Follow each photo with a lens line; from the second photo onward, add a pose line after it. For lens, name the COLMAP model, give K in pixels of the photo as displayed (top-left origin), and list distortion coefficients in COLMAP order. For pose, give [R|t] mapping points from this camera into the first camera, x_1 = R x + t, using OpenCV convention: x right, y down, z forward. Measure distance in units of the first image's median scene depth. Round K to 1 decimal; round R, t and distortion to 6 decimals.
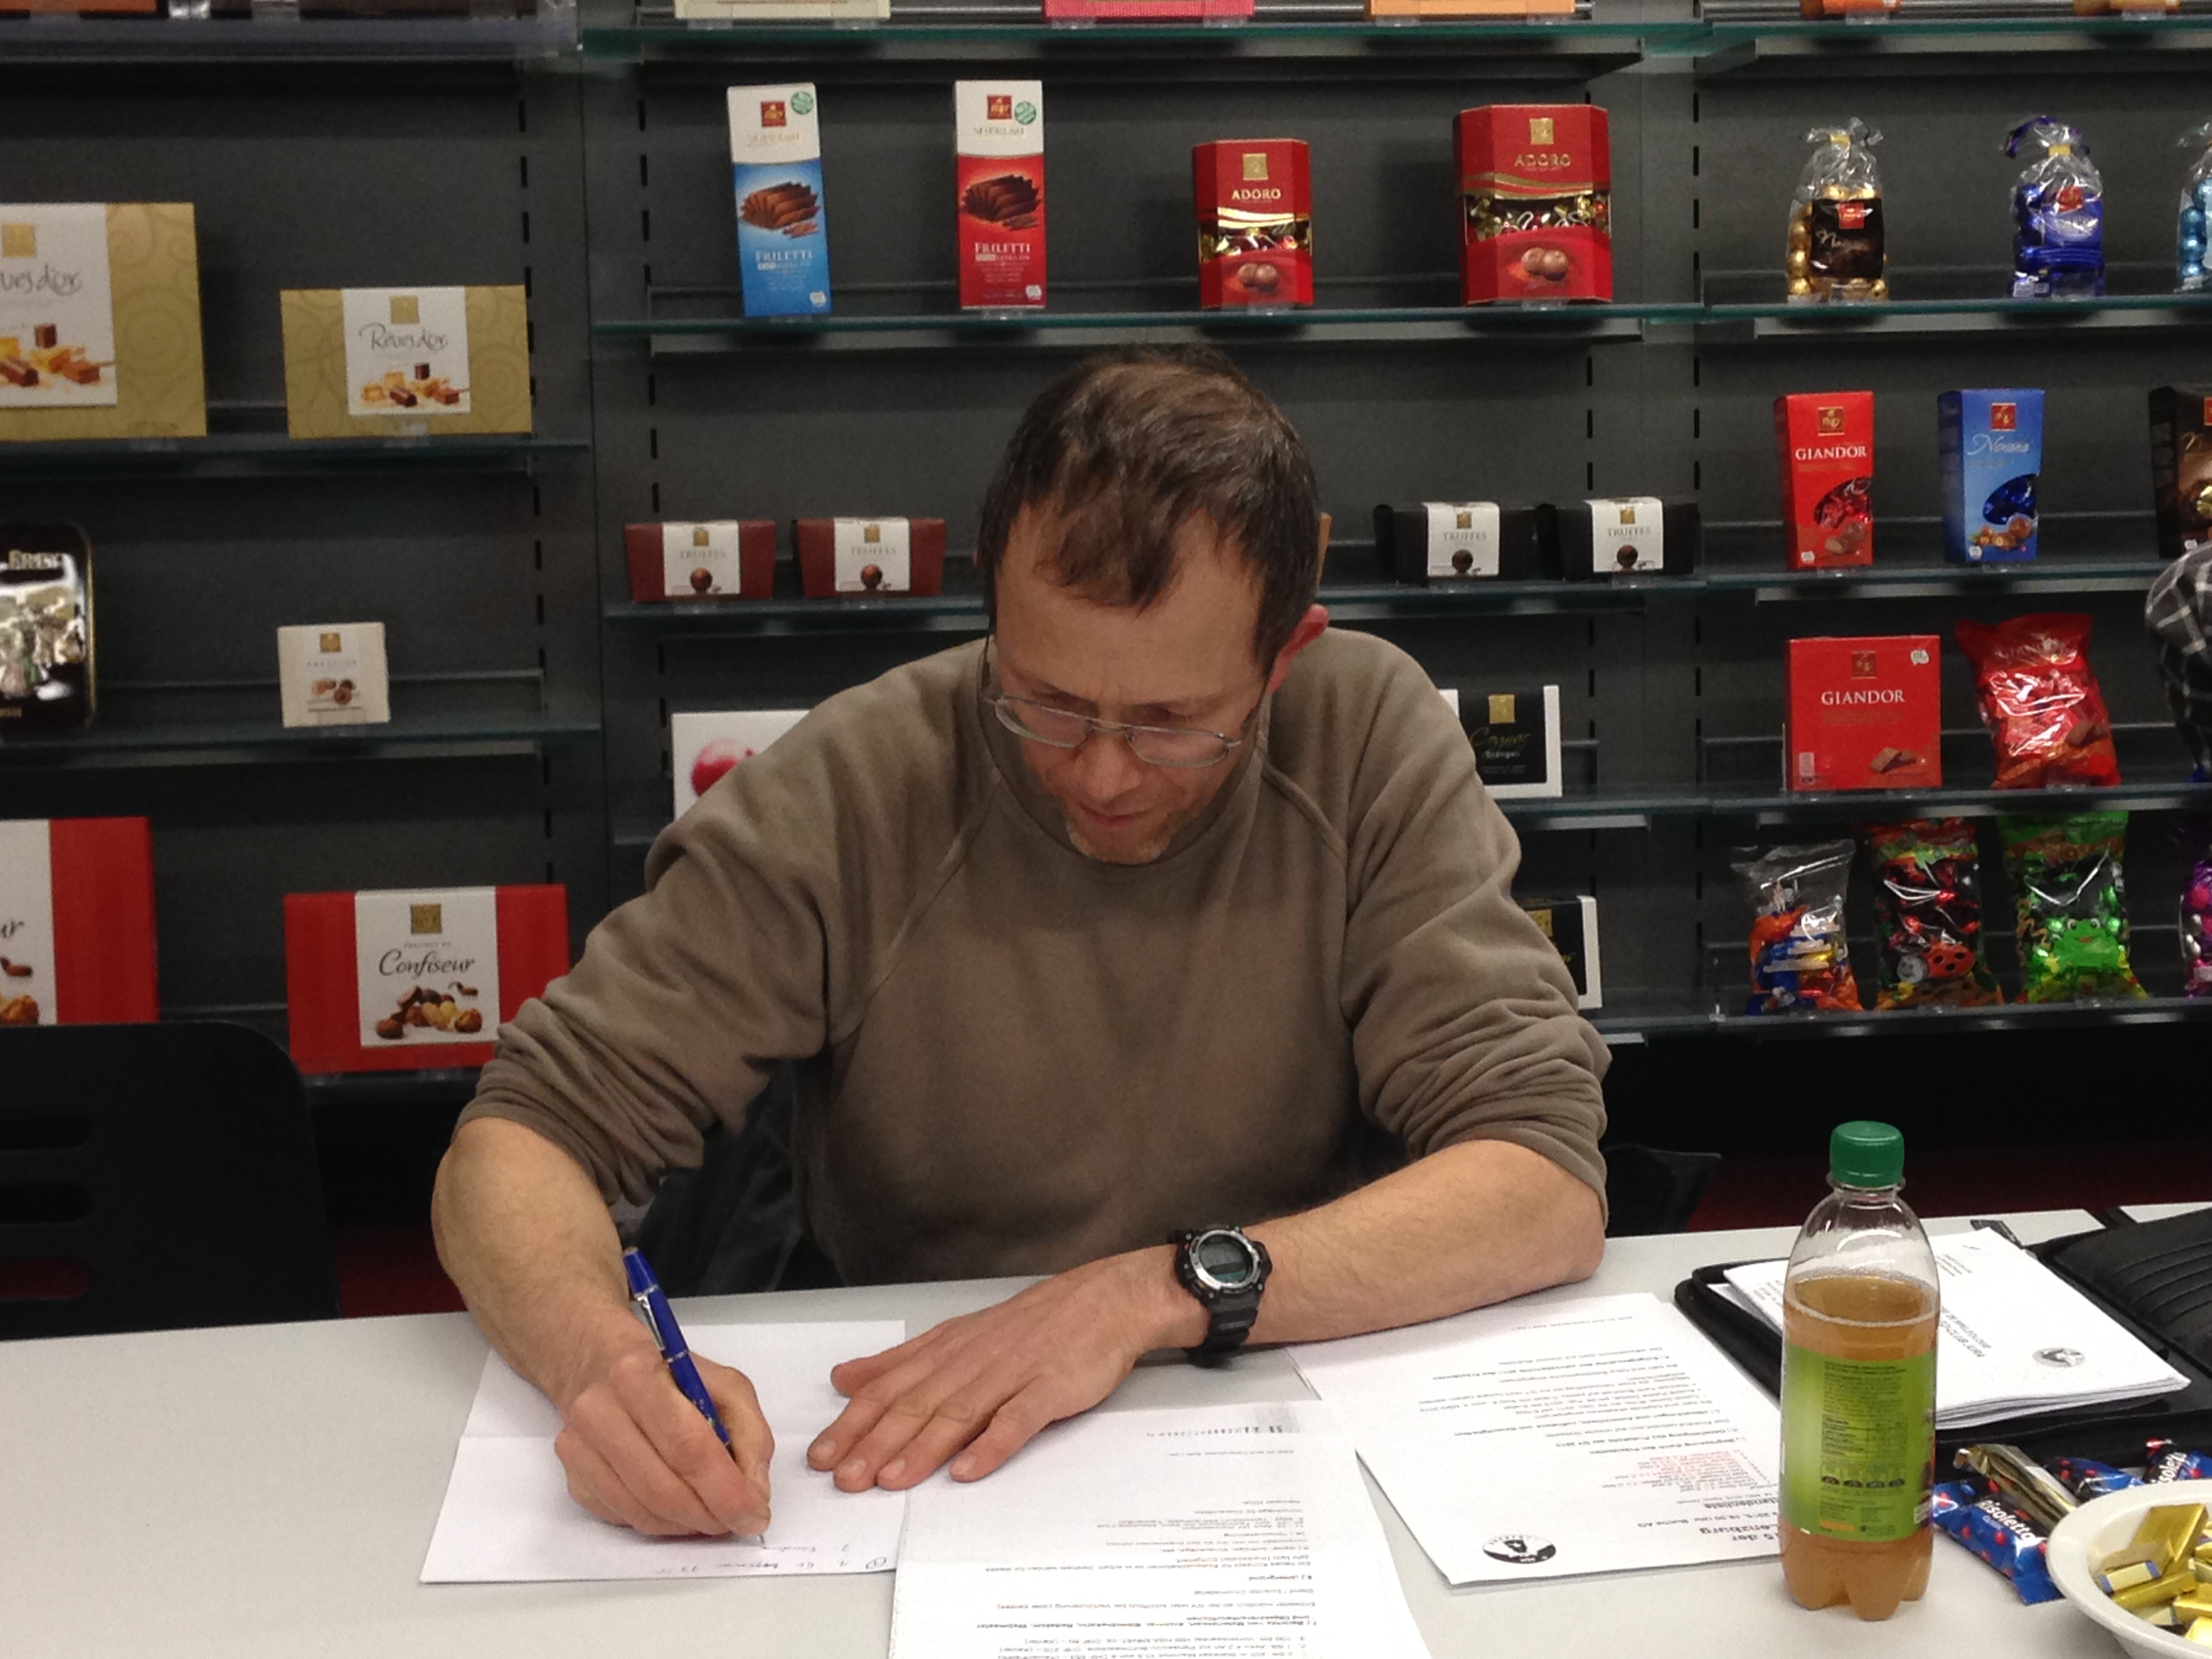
lens RADIAL K [[3740.8, 0, 1118.5], [0, 3740.8, 829.4], [0, 0, 1]] dist [0.112594, 0.000000]
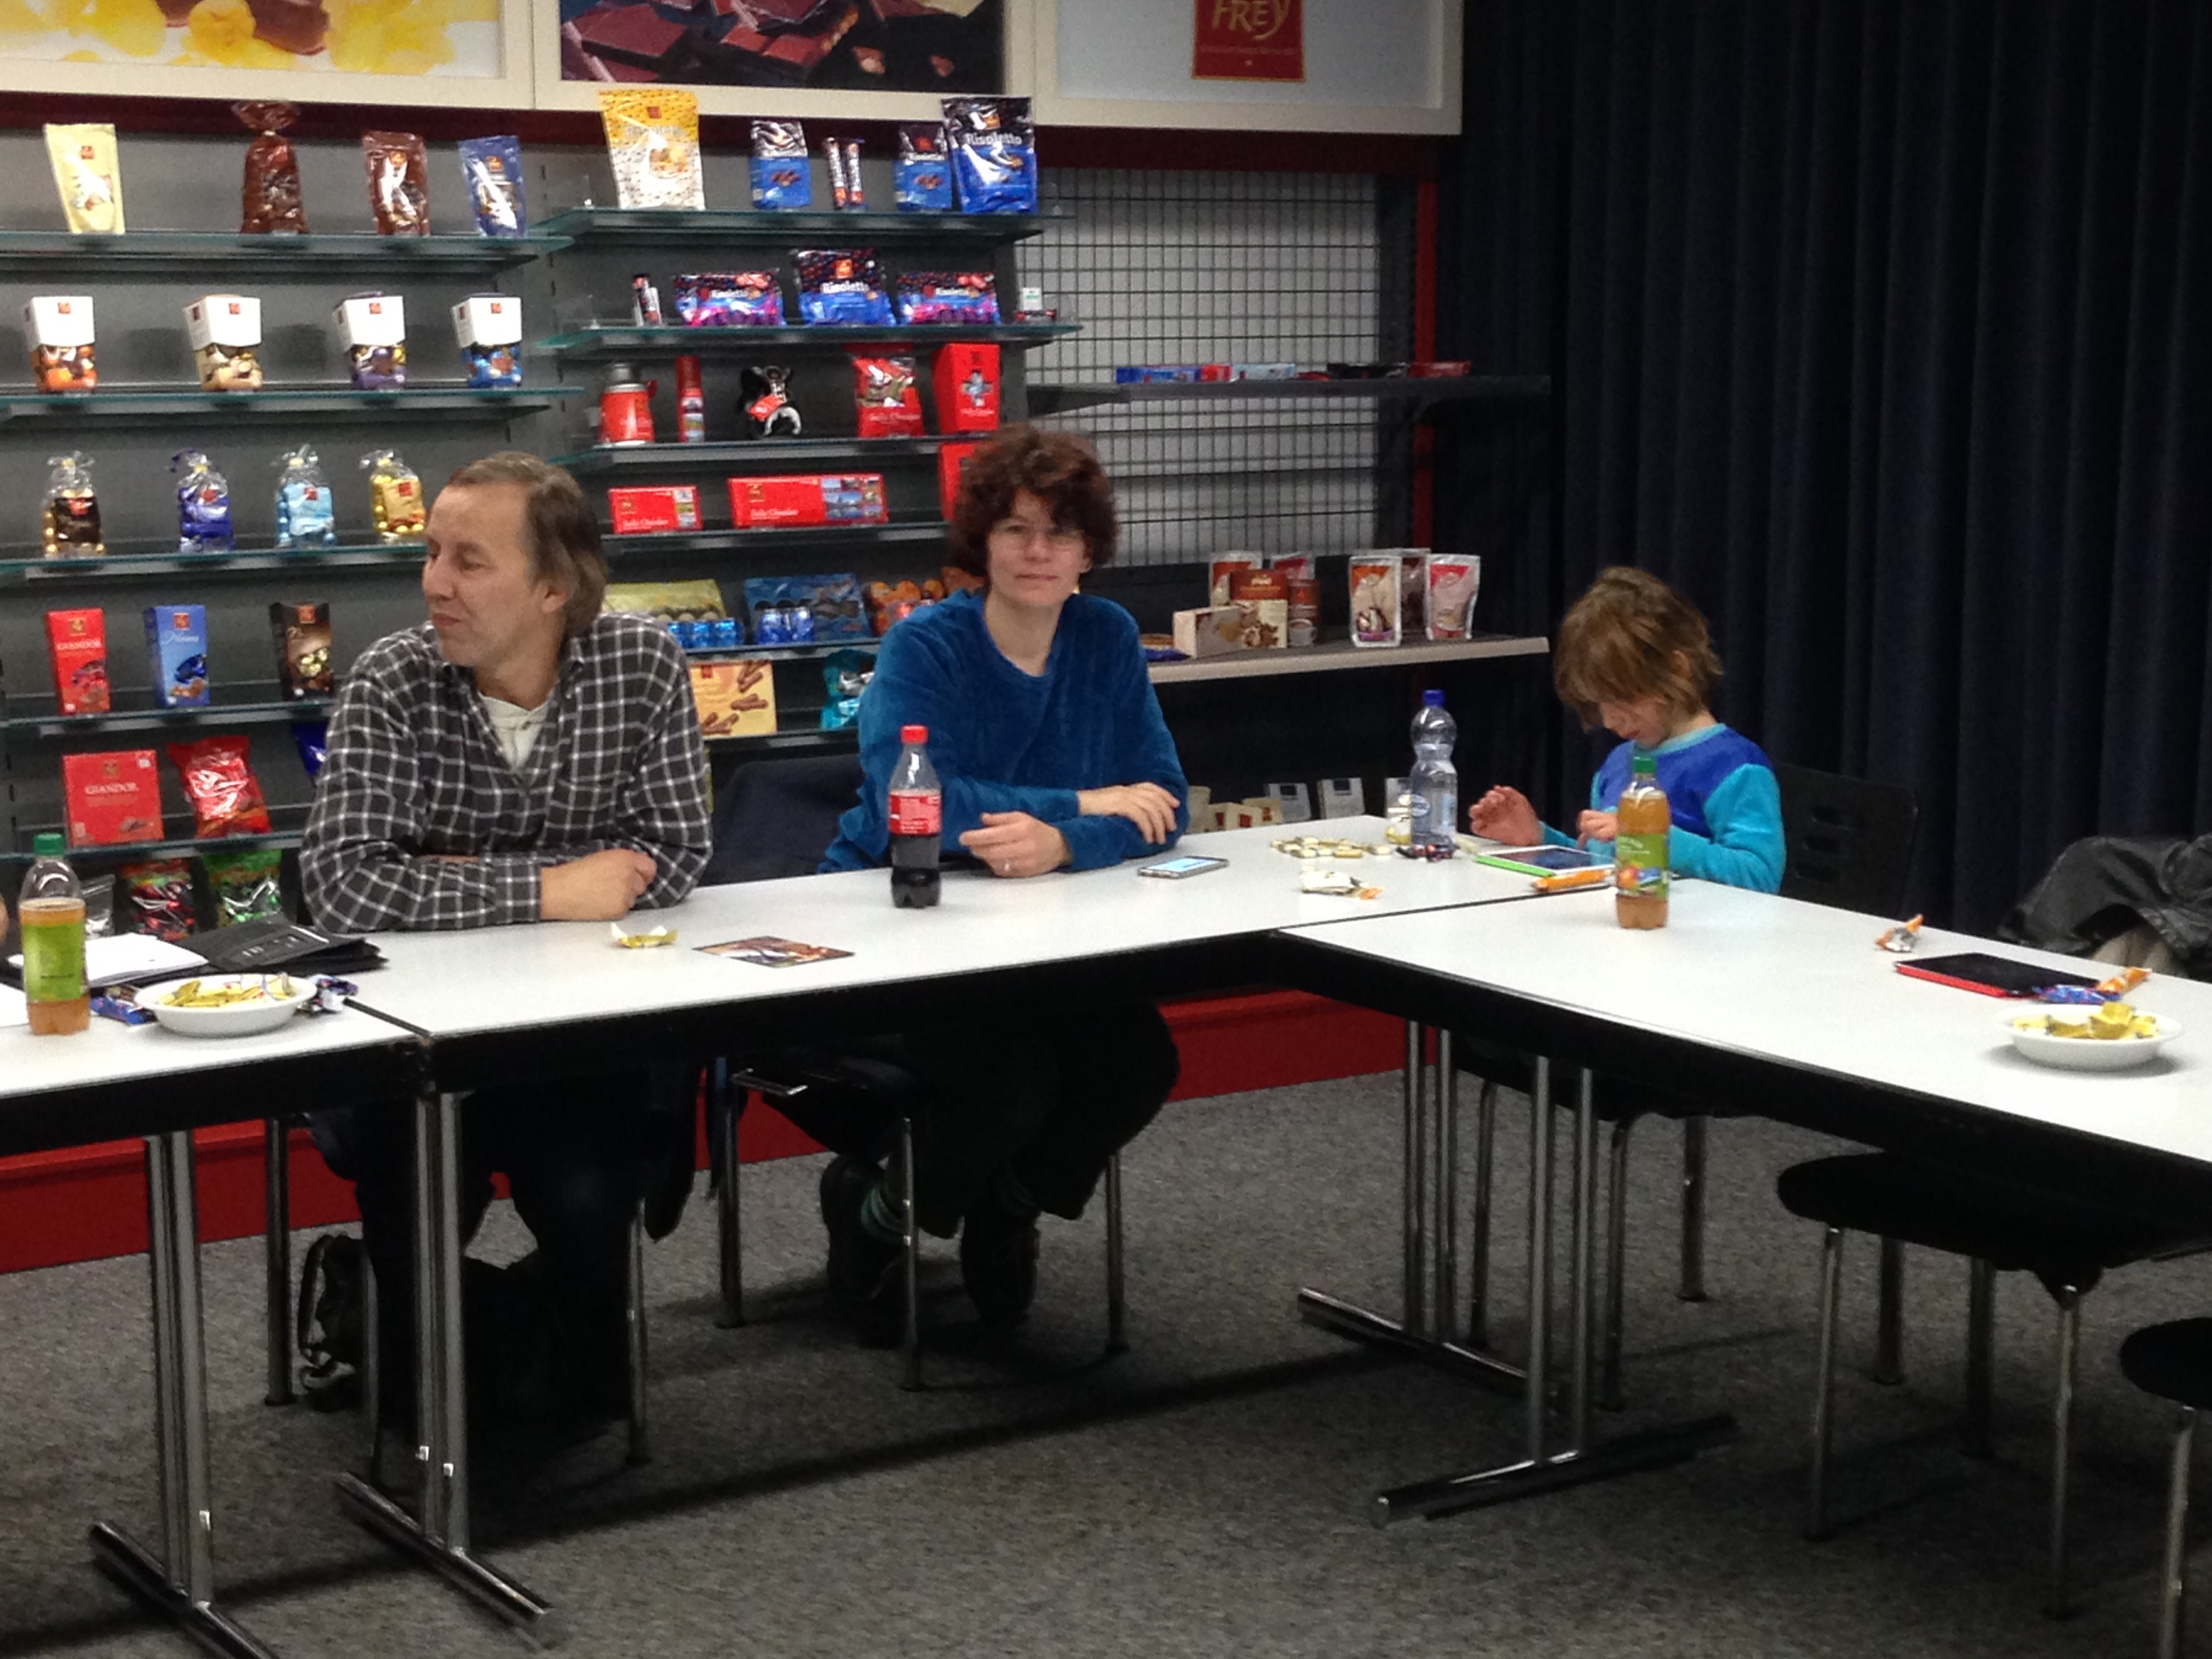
lens RADIAL K [[3740.8, 0, 1118.7], [0, 3740.8, 813.3], [0, 0, 1]] dist [0.112594, 0.000000]
pose [[0.910777, -0.061440, 0.408301, -0.081778], [0.097294, 0.992956, -0.067613, 0.134147], [-0.401271, 0.101306, 0.910340, -0.719901]]
